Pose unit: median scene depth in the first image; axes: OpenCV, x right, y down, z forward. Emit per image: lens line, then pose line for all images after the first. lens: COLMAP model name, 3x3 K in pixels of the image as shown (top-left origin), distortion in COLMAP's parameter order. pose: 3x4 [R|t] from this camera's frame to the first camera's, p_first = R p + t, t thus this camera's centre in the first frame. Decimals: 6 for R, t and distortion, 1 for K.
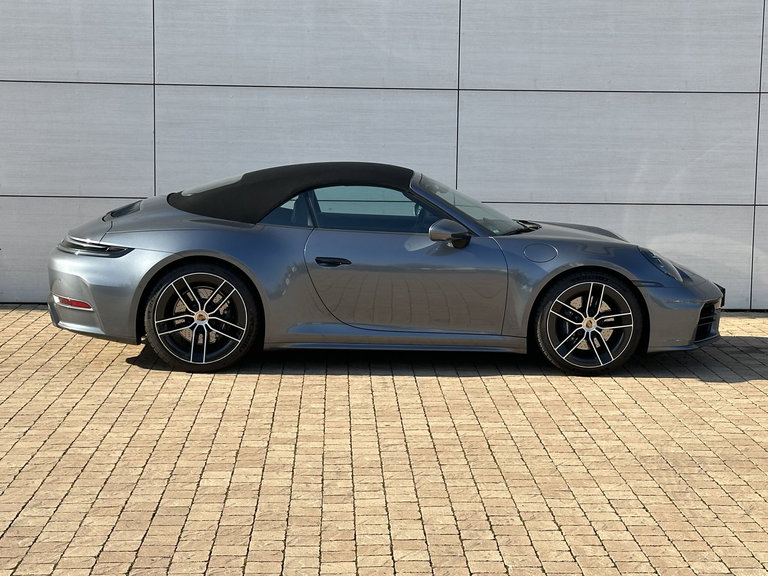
lens RADIAL K [[1517.5, 0, 381.8], [0, 1517.5, 286.4], [0, 0, 1]] dist [0.019659, 0.000000]
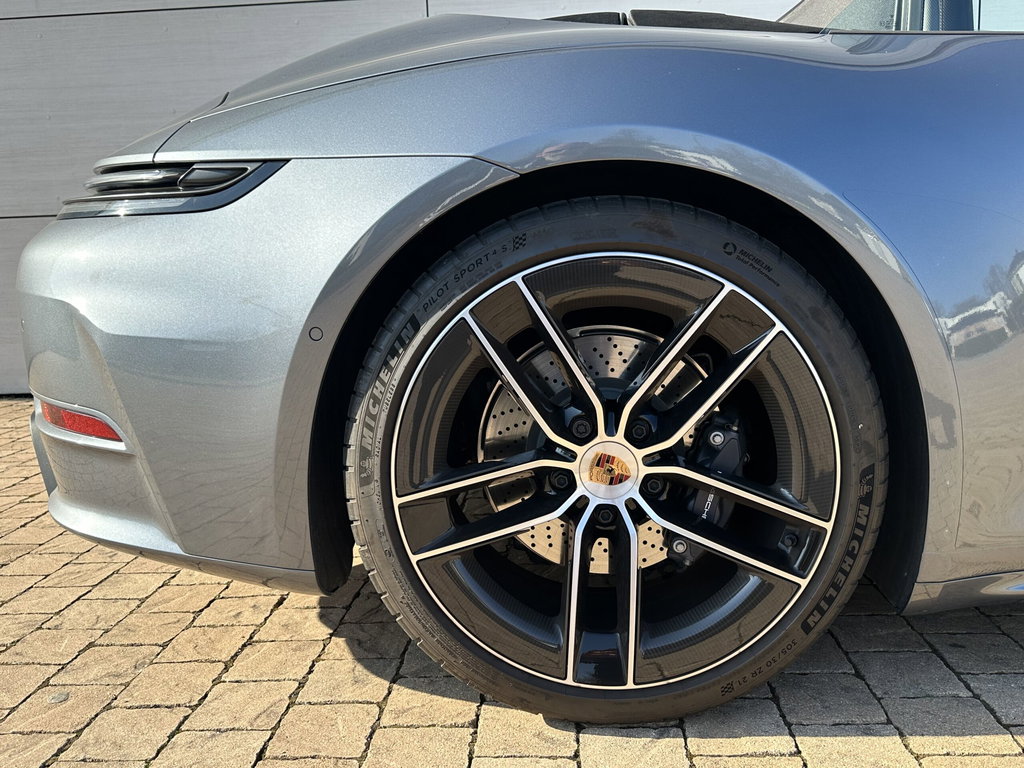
lens RADIAL K [[891.3, 0, 509.4], [0, 891.3, 384.9], [0, 0, 1]] dist [0.008629, -0.027767]
pose [[0.982232, -0.042774, -0.182732, -0.109555], [0.032204, 0.997653, -0.060424, 0.015650], [0.184888, 0.053466, 0.981304, 0.874894]]
